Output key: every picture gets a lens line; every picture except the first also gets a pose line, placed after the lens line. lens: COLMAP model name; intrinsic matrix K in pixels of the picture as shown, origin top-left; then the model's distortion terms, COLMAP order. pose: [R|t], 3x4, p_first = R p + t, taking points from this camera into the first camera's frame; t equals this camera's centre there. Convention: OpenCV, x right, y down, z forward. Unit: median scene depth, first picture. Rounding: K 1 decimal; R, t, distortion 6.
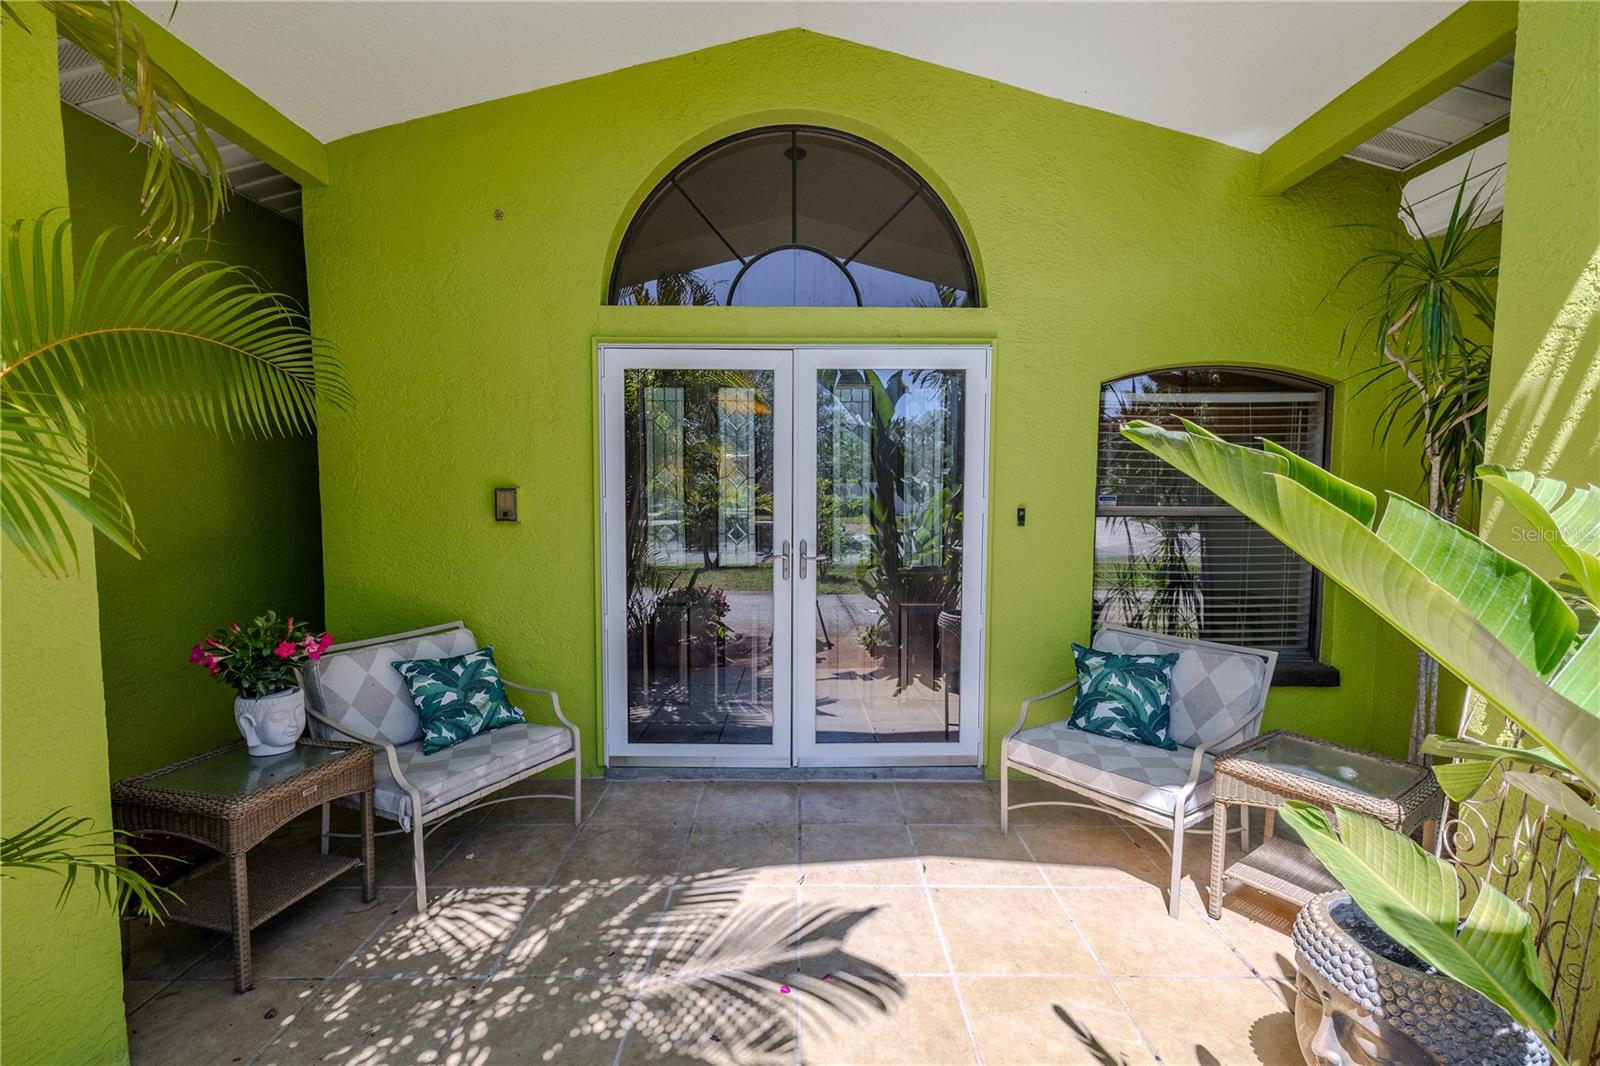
lens RADIAL K [[708.0, 0, 811.4], [0, 708.0, 523.6], [0, 0, 1]] dist [0.003790, 0.000257]
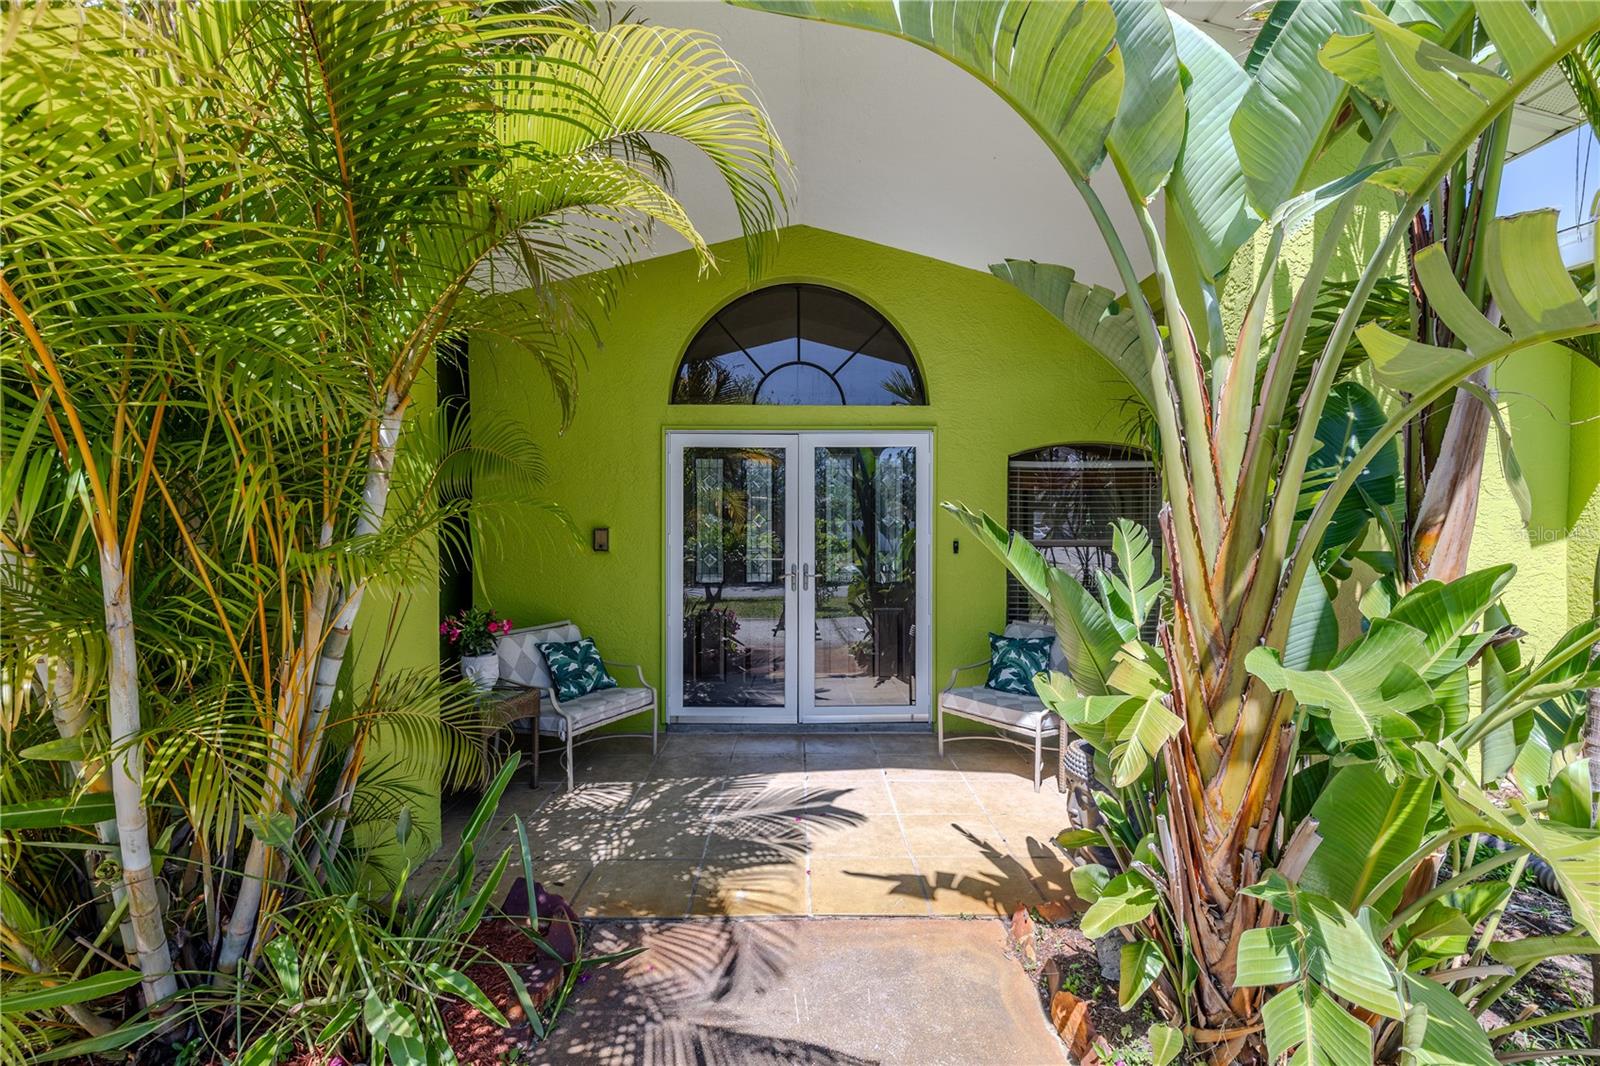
lens RADIAL K [[692.7, 0, 796.8], [0, 692.7, 541.3], [0, 0, 1]] dist [-0.001864, 0.001670]
pose [[0.999830, -0.003161, -0.018165, -0.004076], [0.002568, 0.999466, -0.032561, 0.027305], [0.018258, 0.032509, 0.999305, -0.483687]]
